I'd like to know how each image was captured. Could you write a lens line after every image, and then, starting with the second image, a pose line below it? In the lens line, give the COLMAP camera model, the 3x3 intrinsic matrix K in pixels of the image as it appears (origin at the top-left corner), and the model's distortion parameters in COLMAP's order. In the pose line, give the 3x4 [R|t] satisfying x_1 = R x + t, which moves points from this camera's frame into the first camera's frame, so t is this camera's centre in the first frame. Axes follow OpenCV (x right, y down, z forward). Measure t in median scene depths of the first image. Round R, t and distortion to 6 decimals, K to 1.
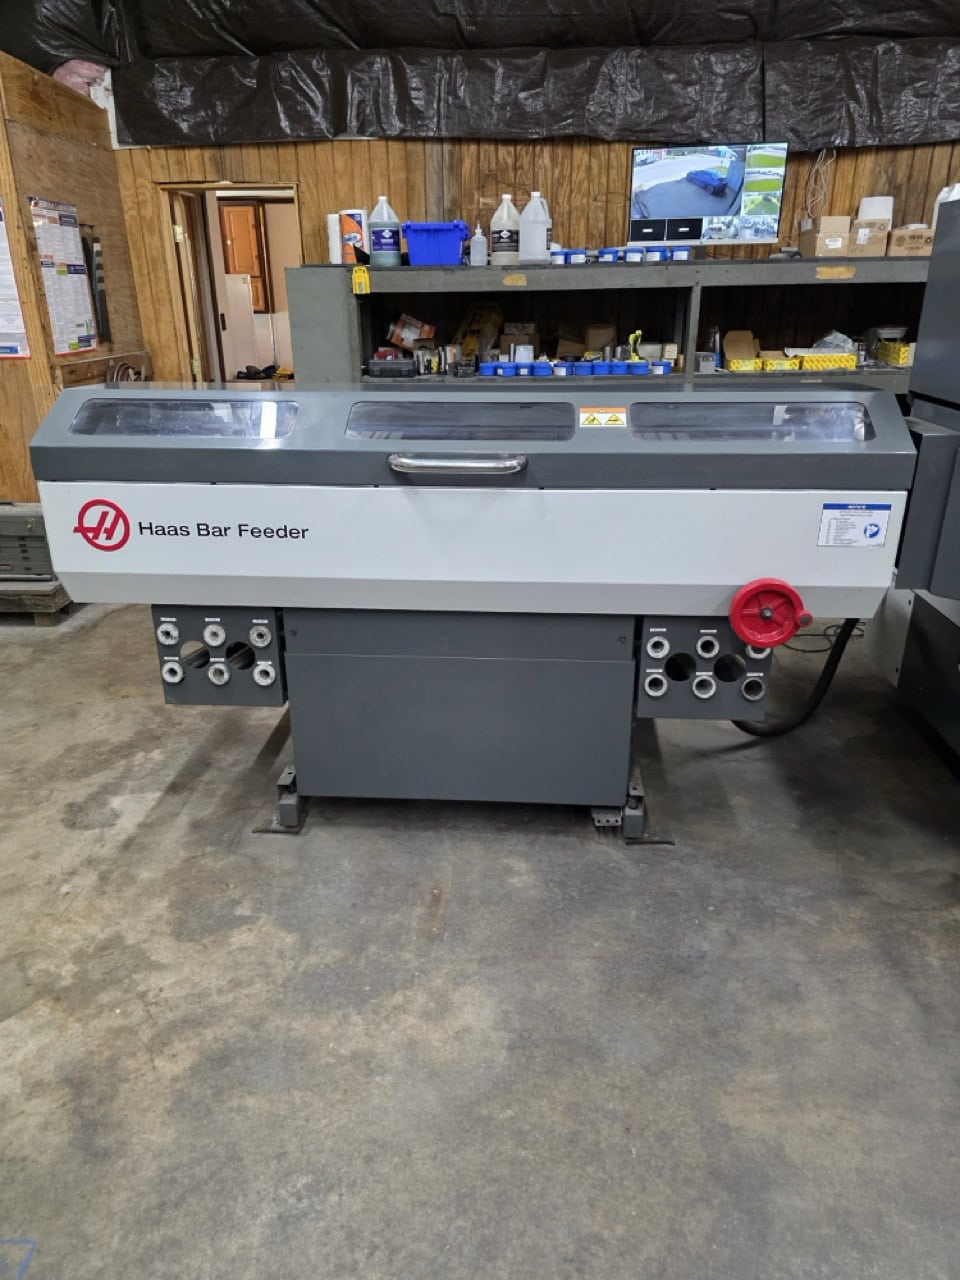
lens RADIAL K [[868.0, 0, 478.6], [0, 868.0, 654.6], [0, 0, 1]] dist [0.044842, -0.043621]
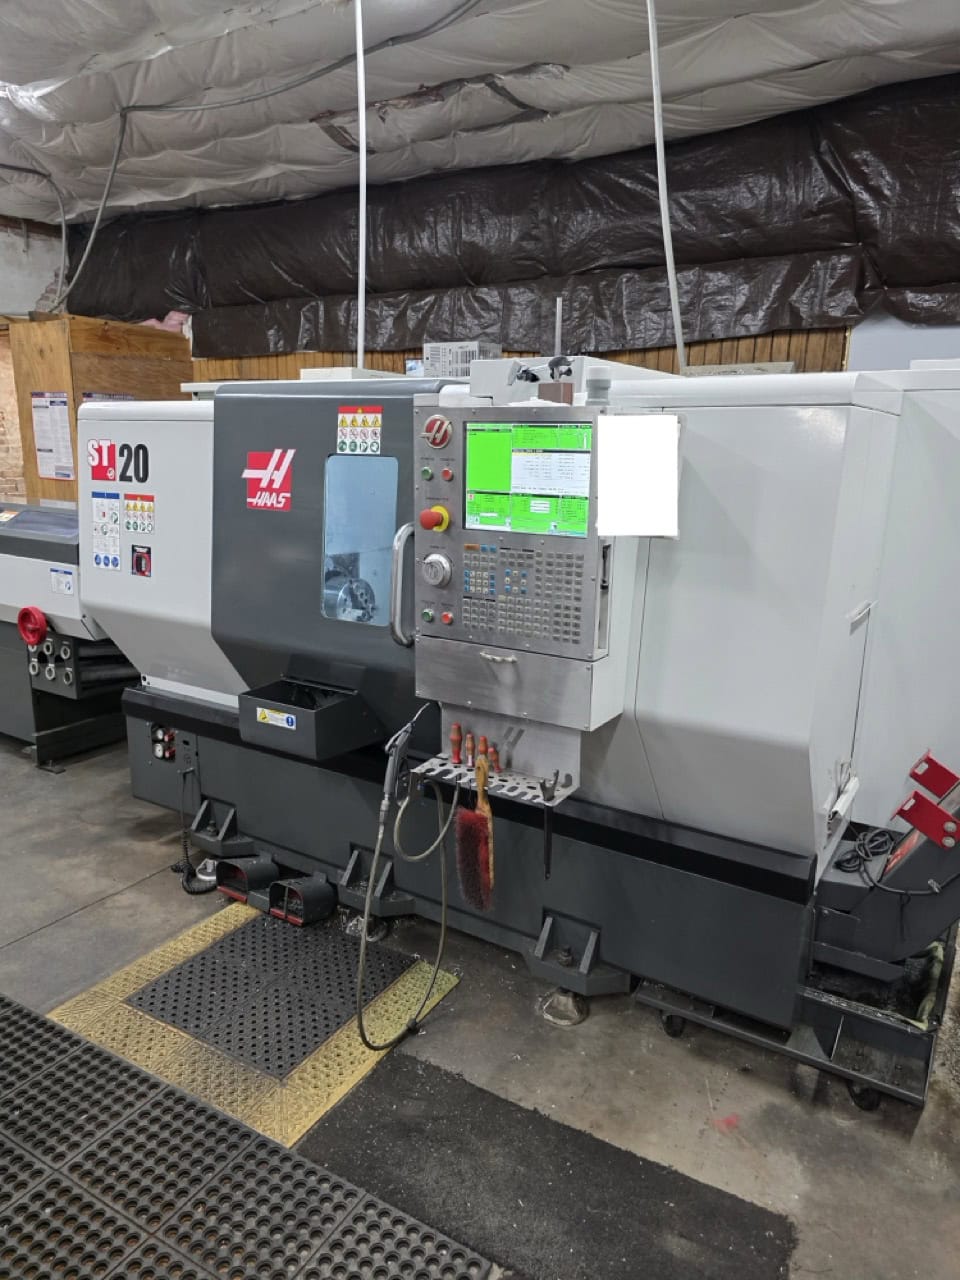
lens RADIAL K [[867.6, 0, 475.5], [0, 867.6, 642.3], [0, 0, 1]] dist [0.040574, -0.047488]
pose [[0.881962, 0.129211, -0.453263, 0.898206], [-0.202606, 0.972236, -0.117078, 0.005065], [0.425552, 0.195092, 0.883654, -0.092182]]
